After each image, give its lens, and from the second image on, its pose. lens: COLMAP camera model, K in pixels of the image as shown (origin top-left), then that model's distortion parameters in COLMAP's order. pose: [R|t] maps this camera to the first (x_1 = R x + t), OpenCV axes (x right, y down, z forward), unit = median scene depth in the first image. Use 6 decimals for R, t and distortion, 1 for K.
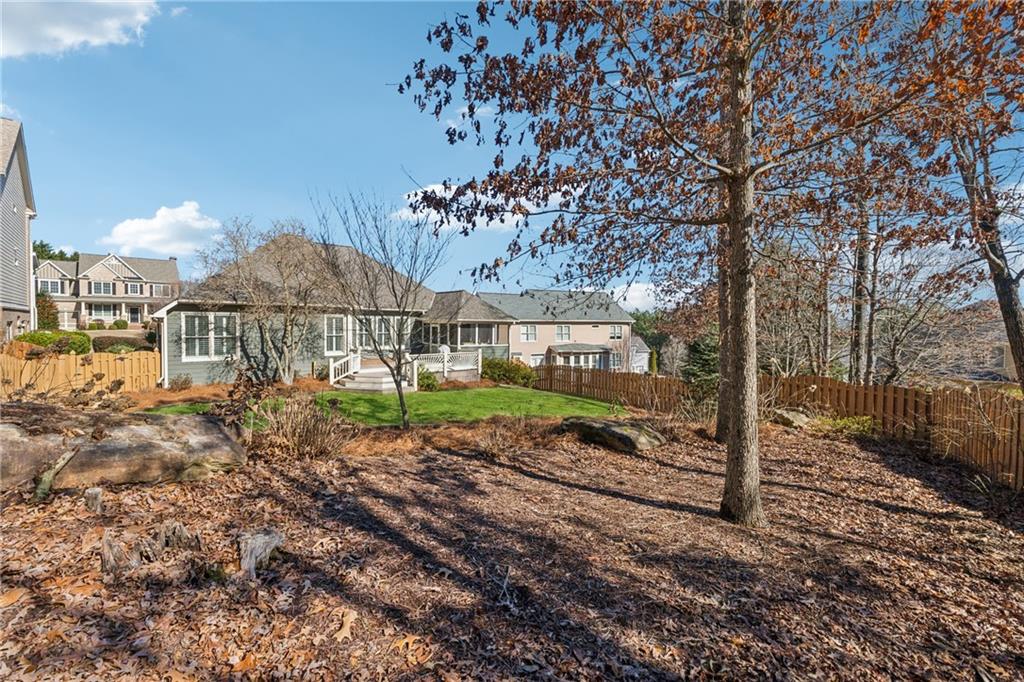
lens RADIAL K [[444.1, 0, 512.8], [0, 444.1, 336.7], [0, 0, 1]] dist [-0.001044, -0.000560]
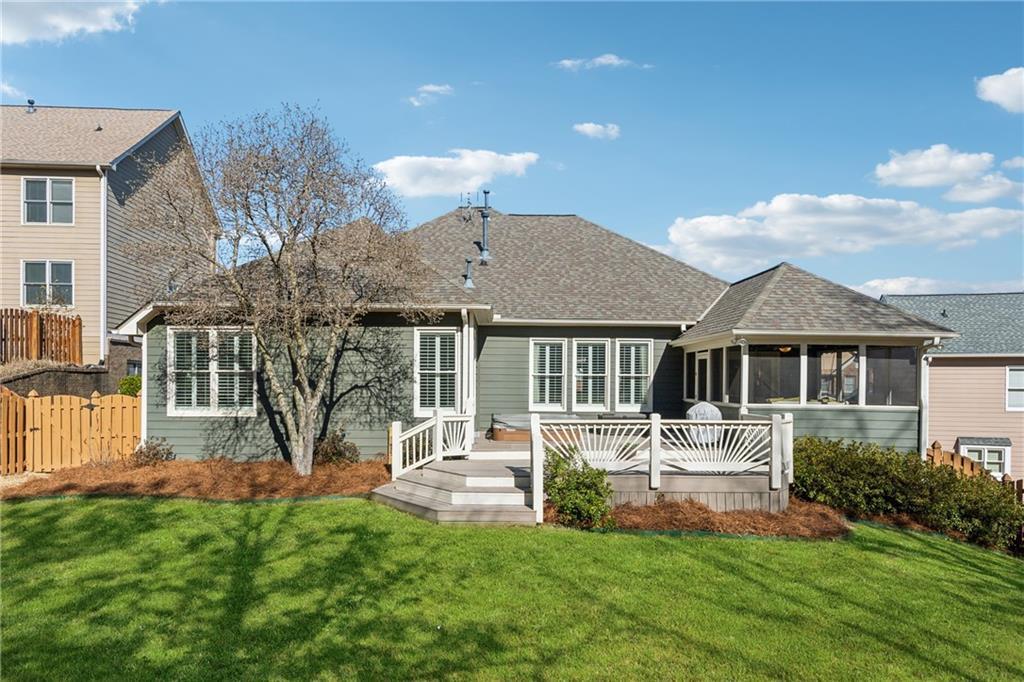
lens RADIAL K [[639.9, 0, 515.1], [0, 639.9, 339.9], [0, 0, 1]] dist [-0.004707, 0.000777]
pose [[0.768489, -0.049518, -0.637945, 0.089120], [-0.018976, 0.994799, -0.100077, 0.029295], [0.639582, 0.089013, 0.763552, 0.574628]]
